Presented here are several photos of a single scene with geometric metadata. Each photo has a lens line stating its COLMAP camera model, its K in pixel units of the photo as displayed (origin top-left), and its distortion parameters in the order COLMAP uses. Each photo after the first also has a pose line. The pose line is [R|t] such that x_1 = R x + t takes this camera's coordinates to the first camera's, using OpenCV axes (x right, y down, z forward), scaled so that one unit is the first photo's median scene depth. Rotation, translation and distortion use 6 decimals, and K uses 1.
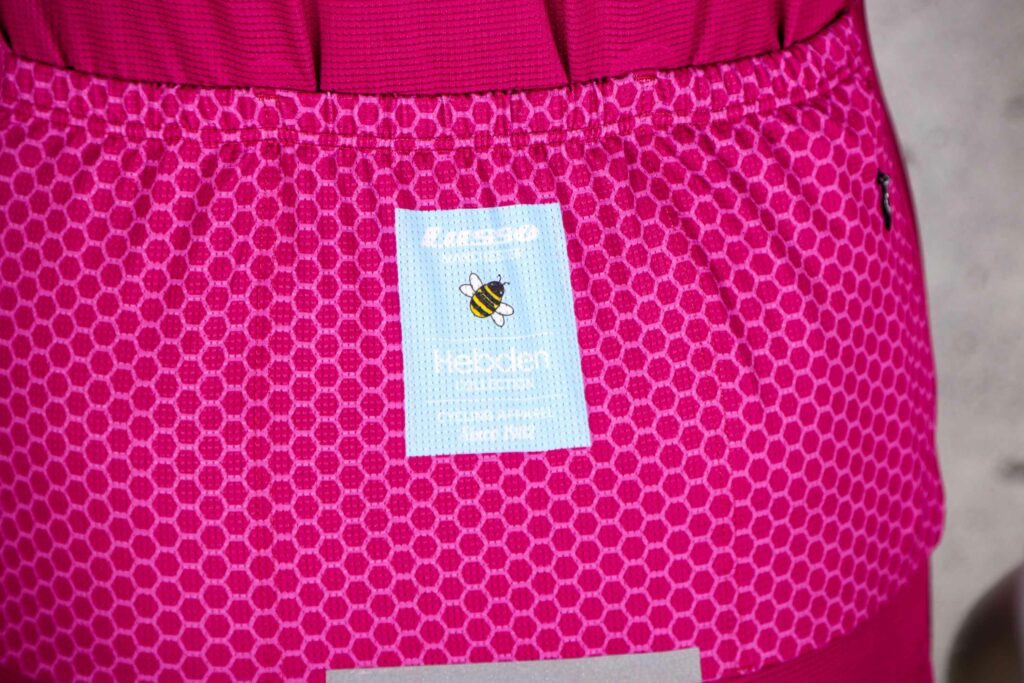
lens RADIAL K [[4205.2, 0, 515.0], [0, 4205.2, 343.9], [0, 0, 1]] dist [0.276064, 0.000000]
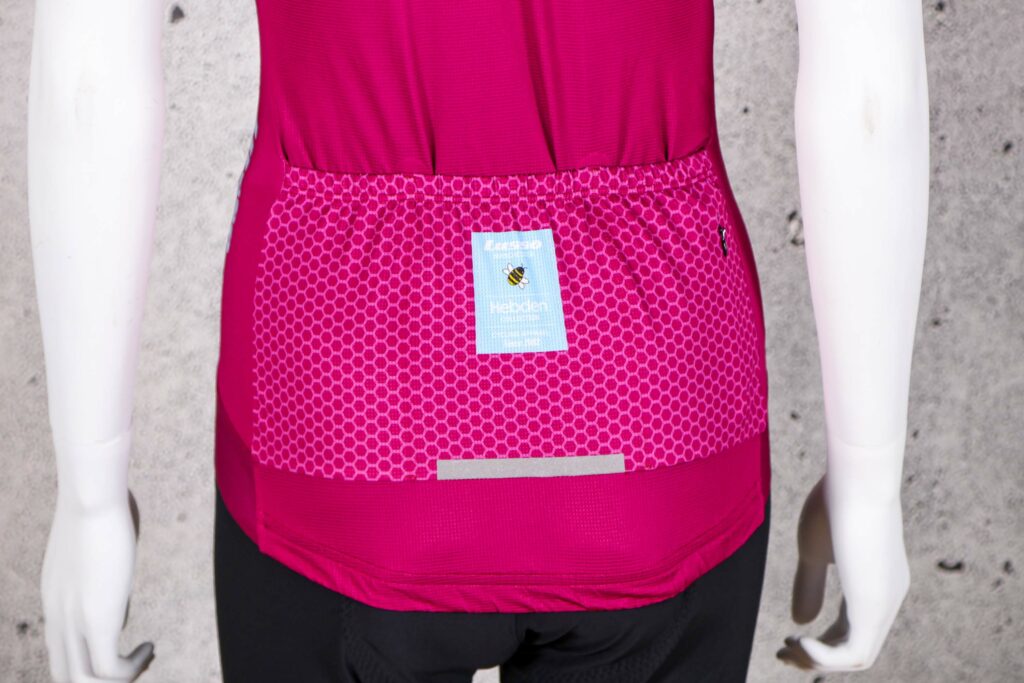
lens RADIAL K [[4205.2, 0, 509.9], [0, 4205.2, 339.8], [0, 0, 1]] dist [0.276064, 0.000000]
pose [[0.996261, -0.005281, -0.086232, 0.165248], [-0.007883, 0.988410, -0.151605, 0.327497], [0.086033, 0.151718, 0.984672, -0.999808]]
